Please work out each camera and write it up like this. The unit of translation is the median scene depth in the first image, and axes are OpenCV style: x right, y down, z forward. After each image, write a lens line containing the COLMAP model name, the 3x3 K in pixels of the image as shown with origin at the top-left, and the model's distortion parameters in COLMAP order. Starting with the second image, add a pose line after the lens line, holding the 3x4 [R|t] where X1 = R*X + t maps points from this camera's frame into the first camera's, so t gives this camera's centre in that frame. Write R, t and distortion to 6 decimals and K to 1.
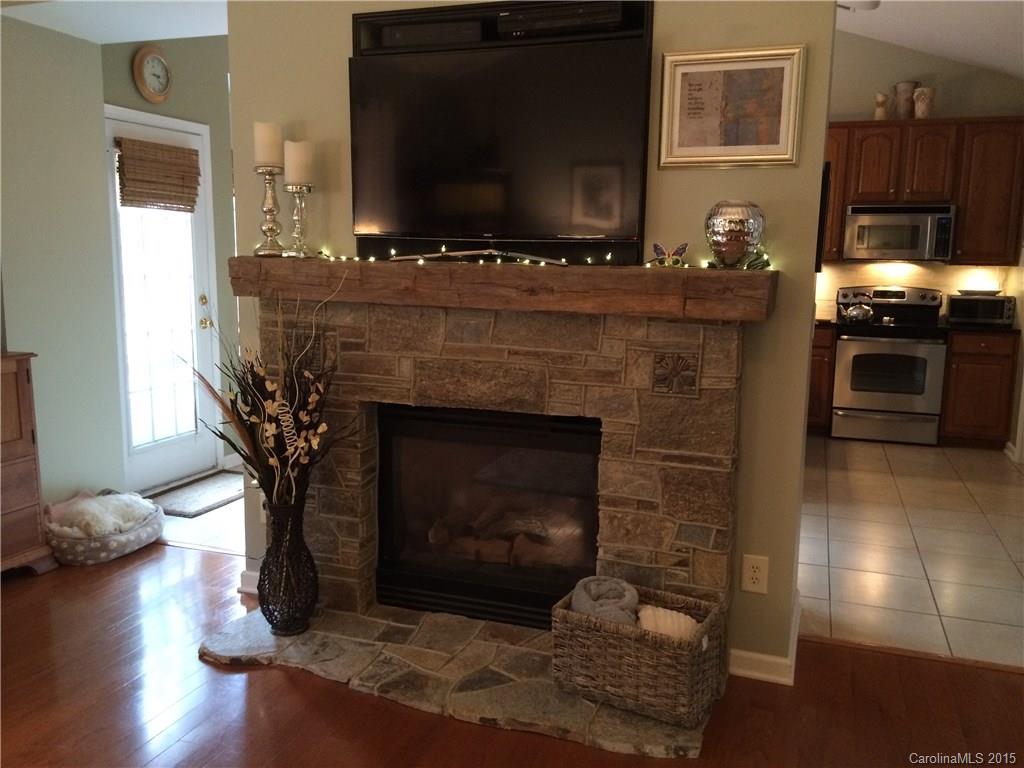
lens RADIAL K [[864.8, 0, 517.8], [0, 864.8, 384.1], [0, 0, 1]] dist [0.089094, -0.128296]
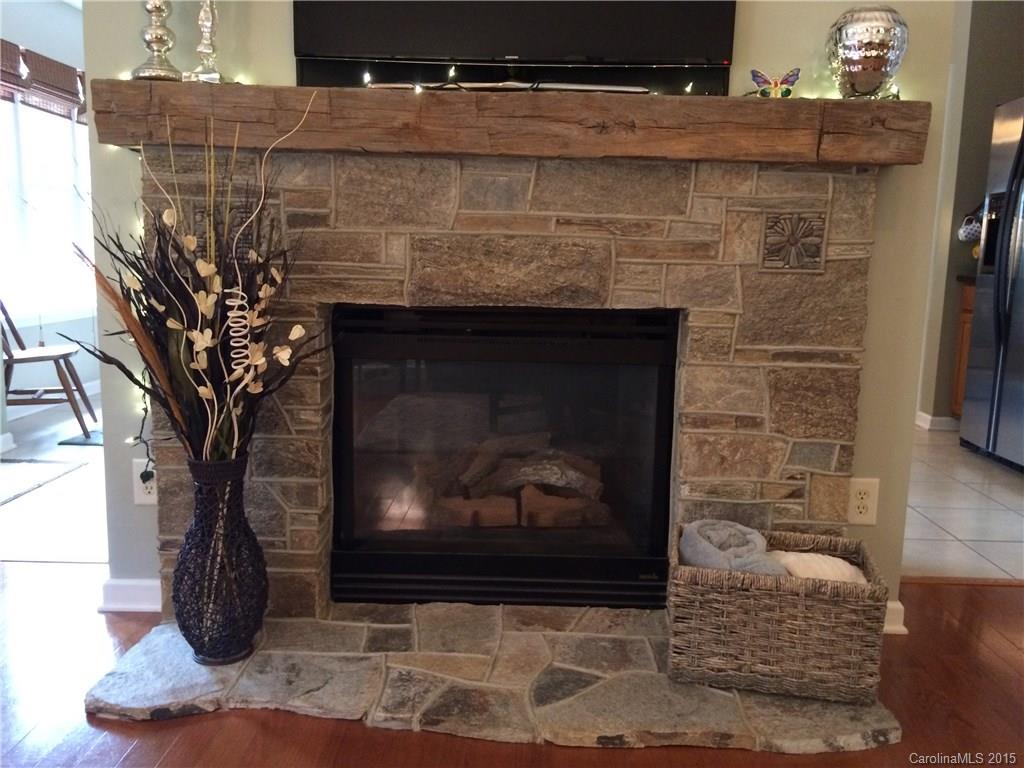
lens RADIAL K [[864.8, 0, 517.8], [0, 864.8, 384.1], [0, 0, 1]] dist [0.089094, -0.128296]
pose [[0.949493, -0.042434, 0.310904, -0.272712], [0.041093, 0.999096, 0.010865, 0.089179], [-0.311084, 0.002460, 0.950379, 0.339344]]
